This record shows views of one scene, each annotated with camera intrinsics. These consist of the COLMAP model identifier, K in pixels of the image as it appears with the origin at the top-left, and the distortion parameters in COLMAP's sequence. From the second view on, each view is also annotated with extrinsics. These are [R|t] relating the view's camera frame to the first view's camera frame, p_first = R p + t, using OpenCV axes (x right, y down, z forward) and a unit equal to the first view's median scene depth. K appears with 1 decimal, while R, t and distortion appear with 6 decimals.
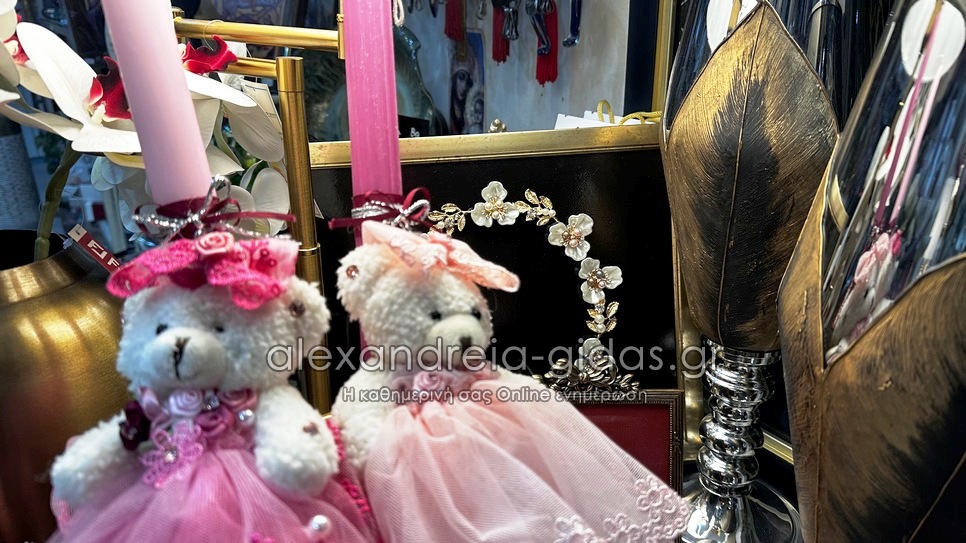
lens RADIAL K [[677.7, 0, 481.3], [0, 677.7, 268.6], [0, 0, 1]] dist [0.066874, -0.088698]
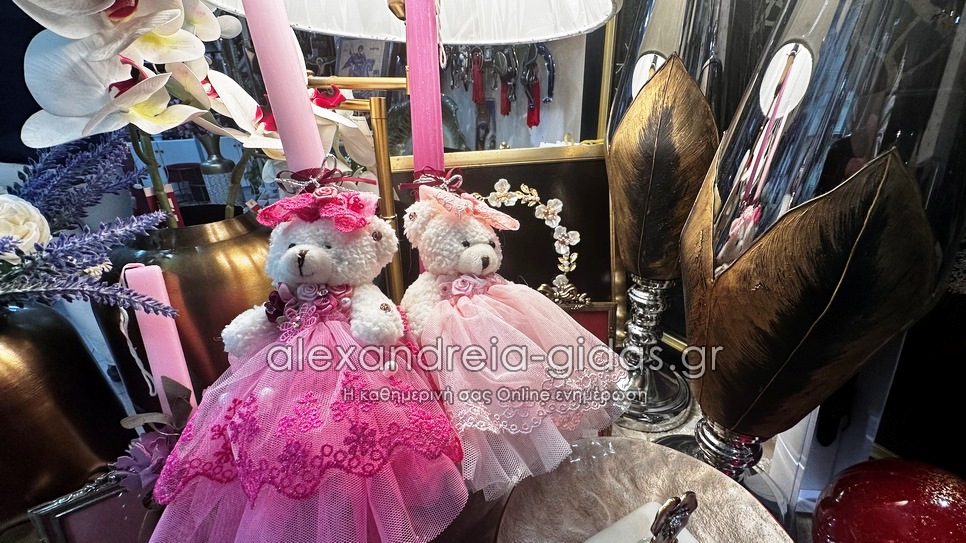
lens RADIAL K [[375.9, 0, 481.5], [0, 375.9, 269.9], [0, 0, 1]] dist [-0.000670, 0.000733]
pose [[0.999501, -0.000926, -0.031567, -0.003907], [0.002305, 0.999043, 0.043671, 0.075185], [0.031496, -0.043722, 0.998547, 0.108639]]
